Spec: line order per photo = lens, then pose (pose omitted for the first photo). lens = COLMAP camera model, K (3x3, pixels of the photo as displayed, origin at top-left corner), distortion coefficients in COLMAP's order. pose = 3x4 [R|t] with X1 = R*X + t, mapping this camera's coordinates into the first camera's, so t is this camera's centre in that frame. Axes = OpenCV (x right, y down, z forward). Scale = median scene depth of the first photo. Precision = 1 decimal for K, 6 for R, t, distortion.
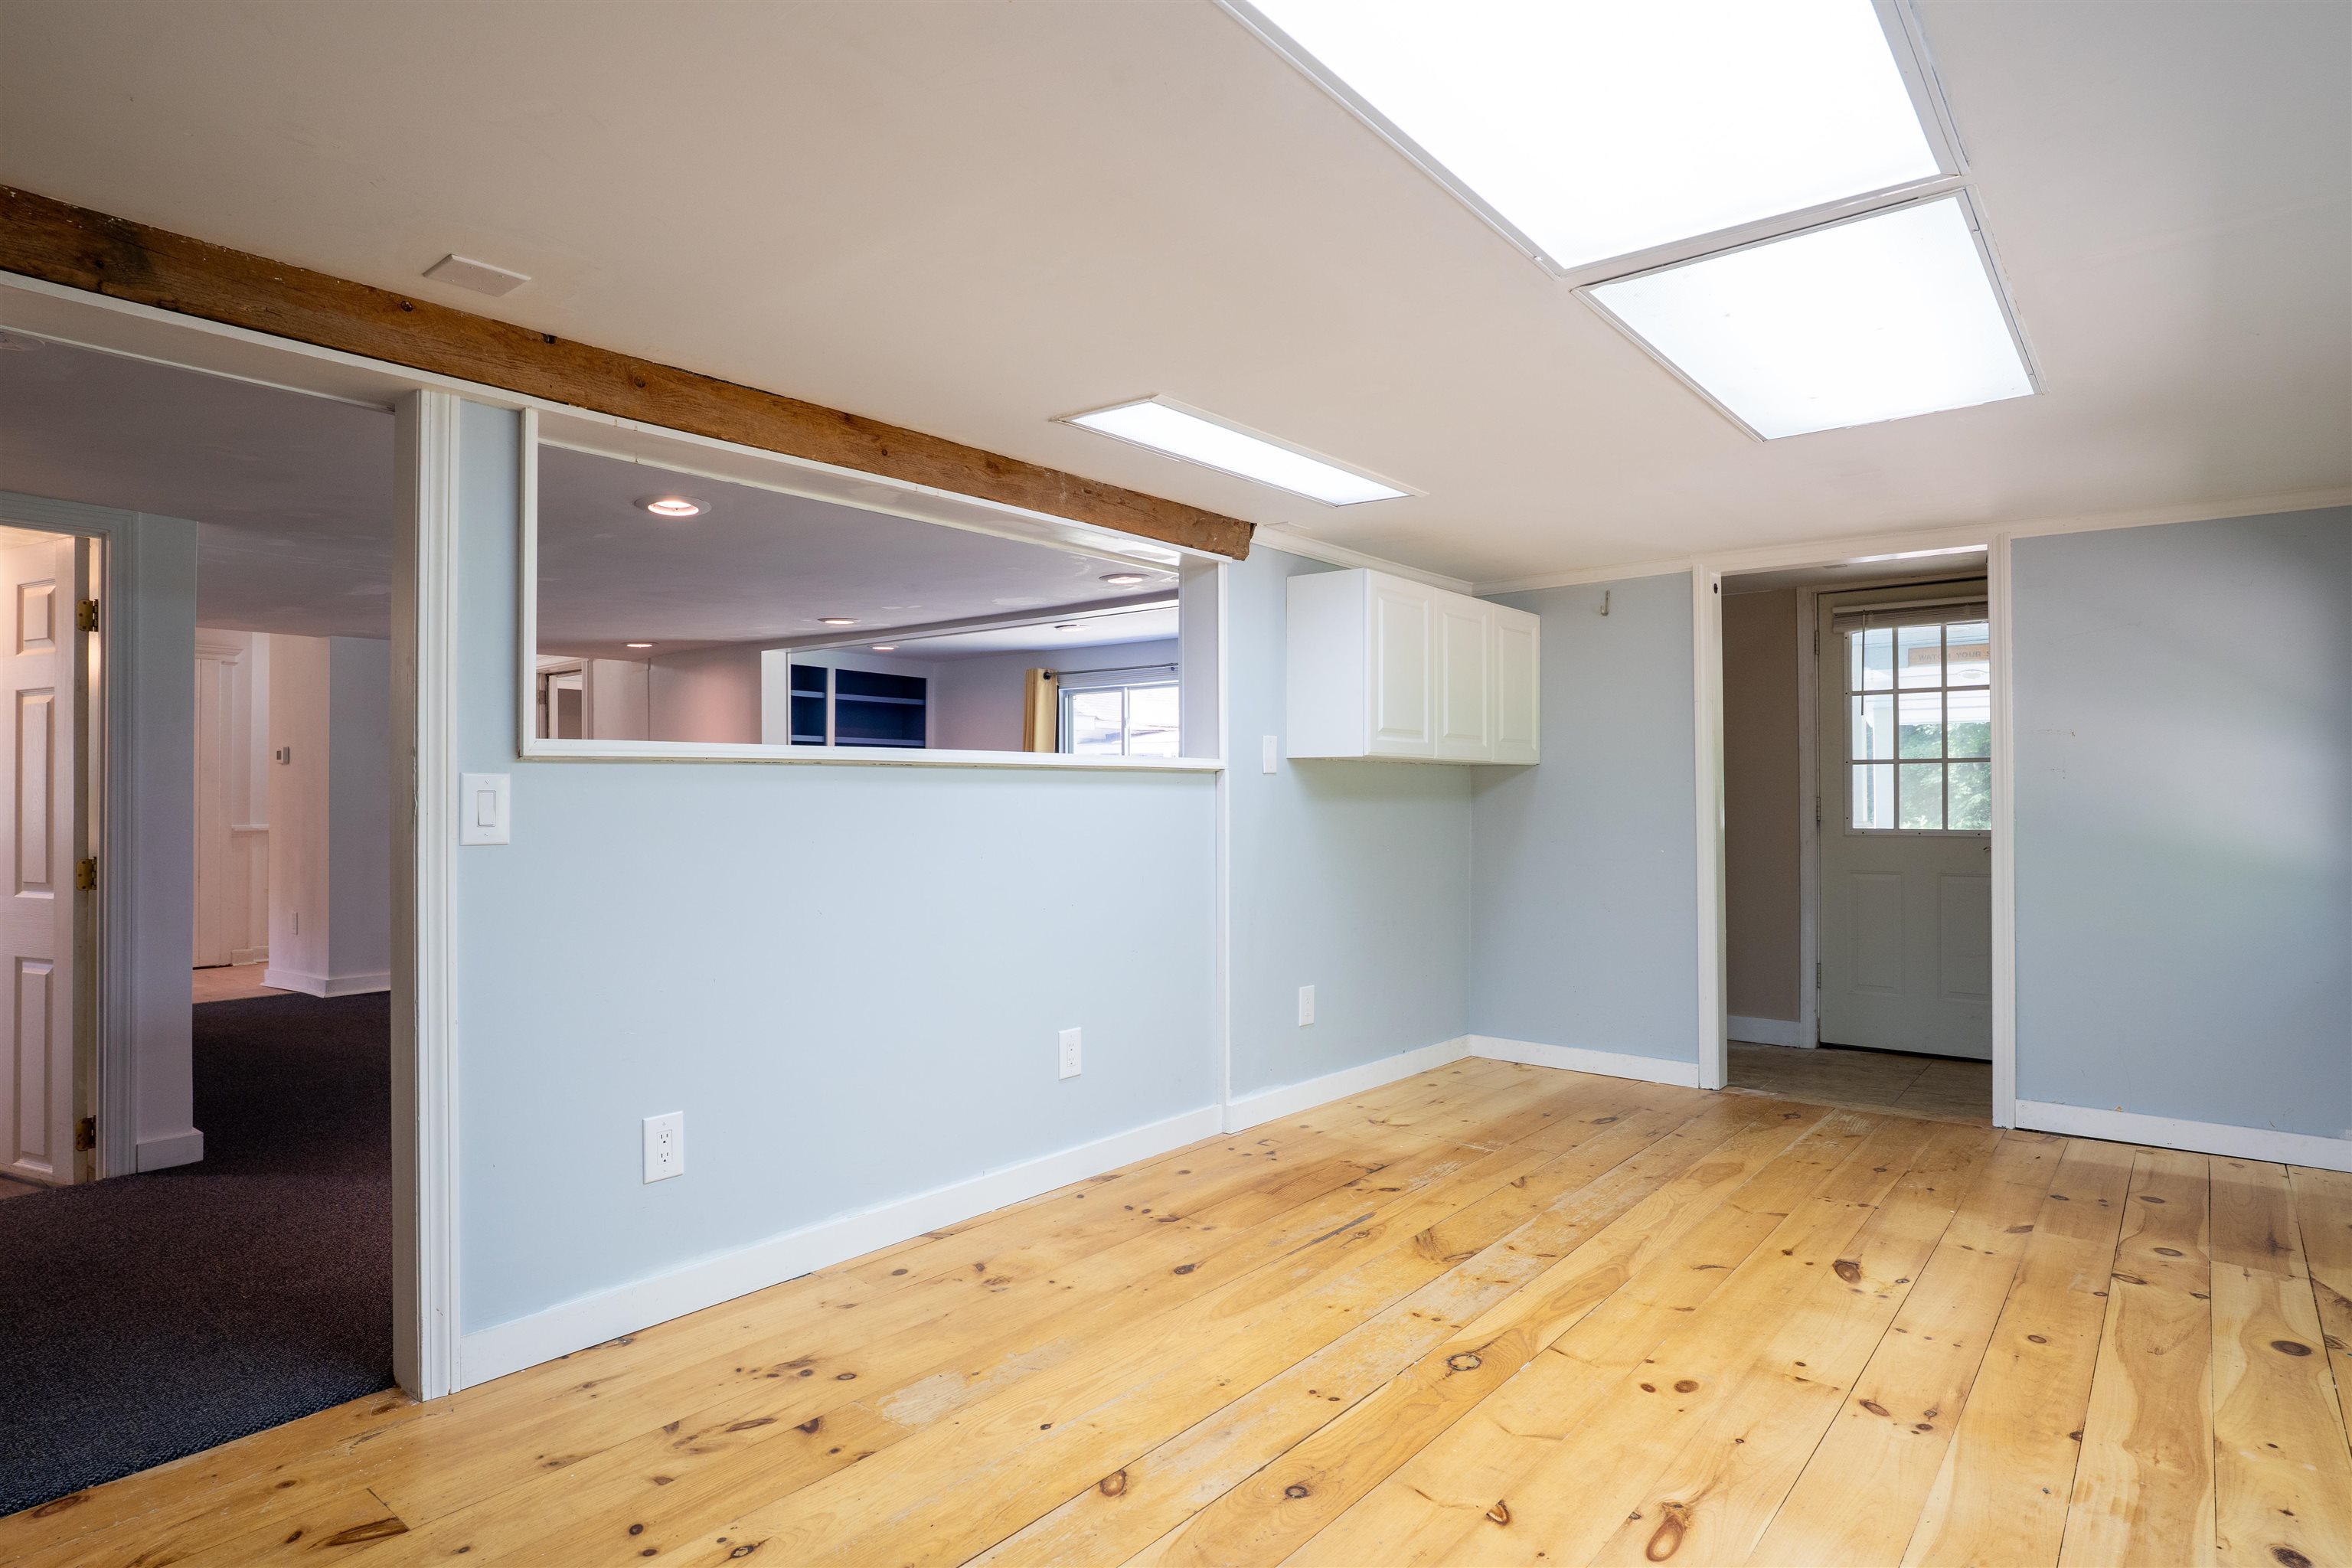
lens RADIAL K [[1289.2, 0, 1180.4], [0, 1289.2, 790.5], [0, 0, 1]] dist [-0.031942, 0.004999]
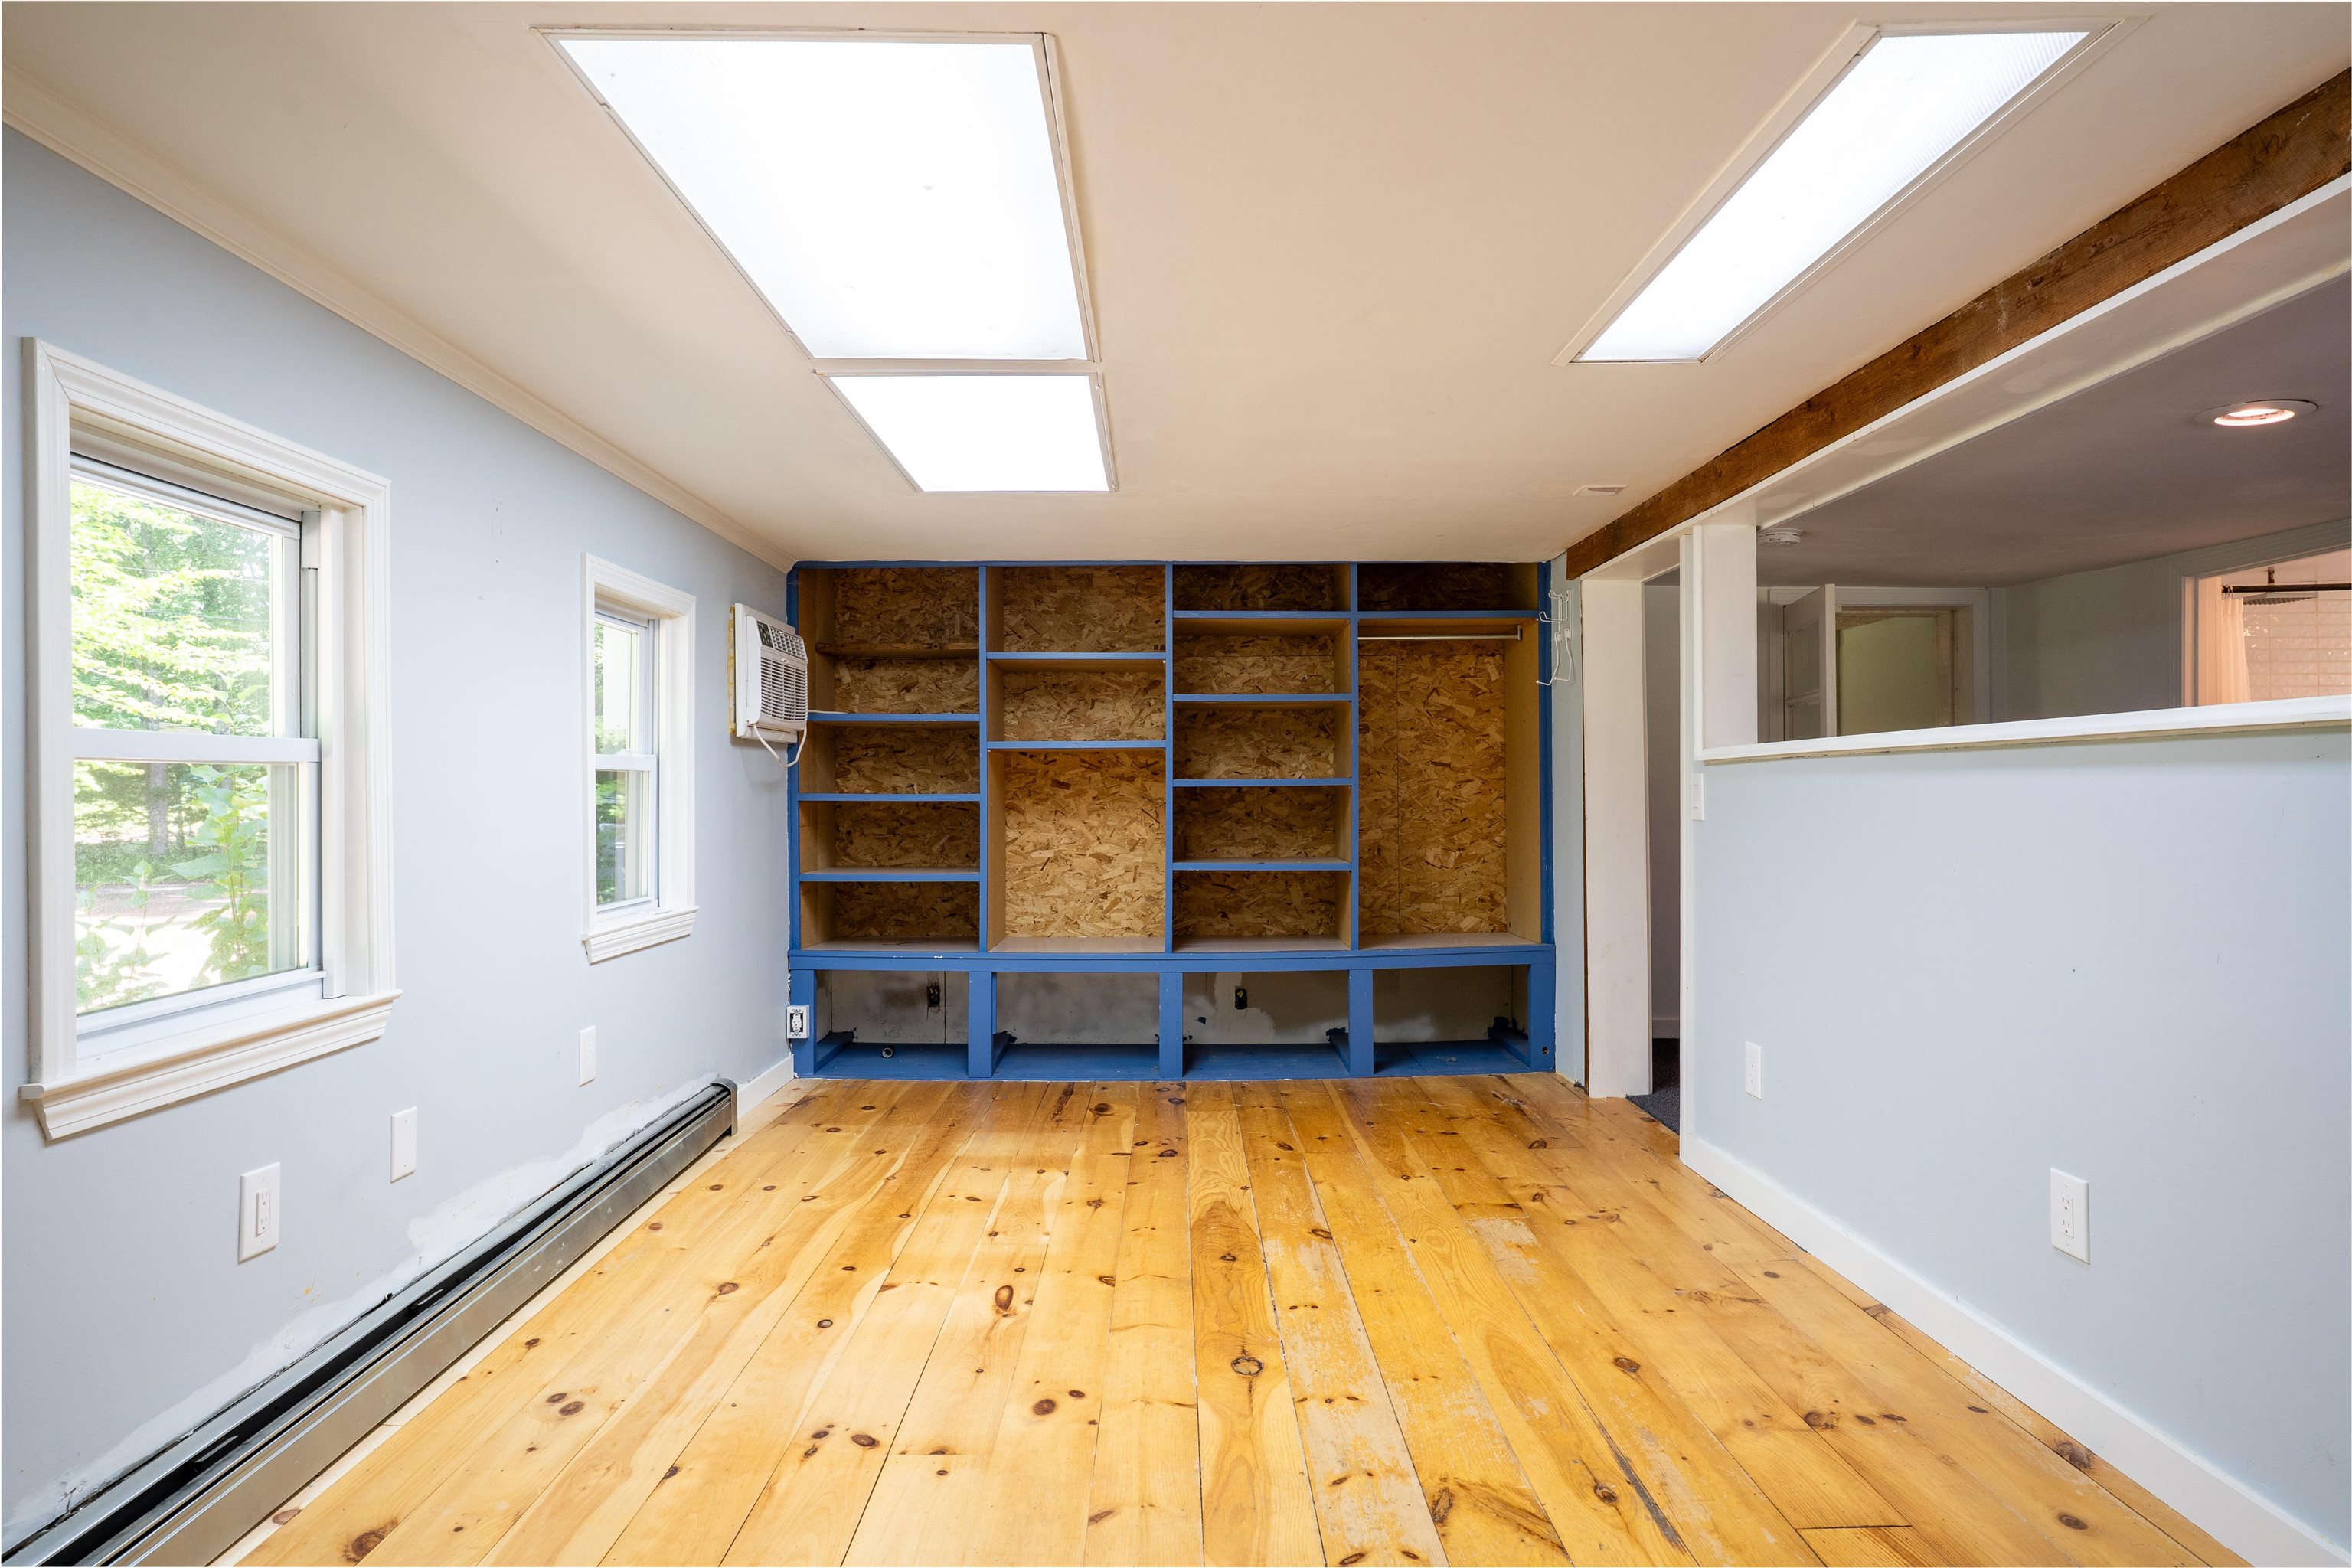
lens RADIAL K [[1360.7, 0, 1174.0], [0, 1360.7, 784.9], [0, 0, 1]] dist [0.000851, 0.001338]
pose [[-0.776665, 0.000693, -0.629913, 0.829331], [0.008482, 0.999920, -0.009357, 0.007115], [0.629856, -0.012610, -0.776609, 1.597319]]
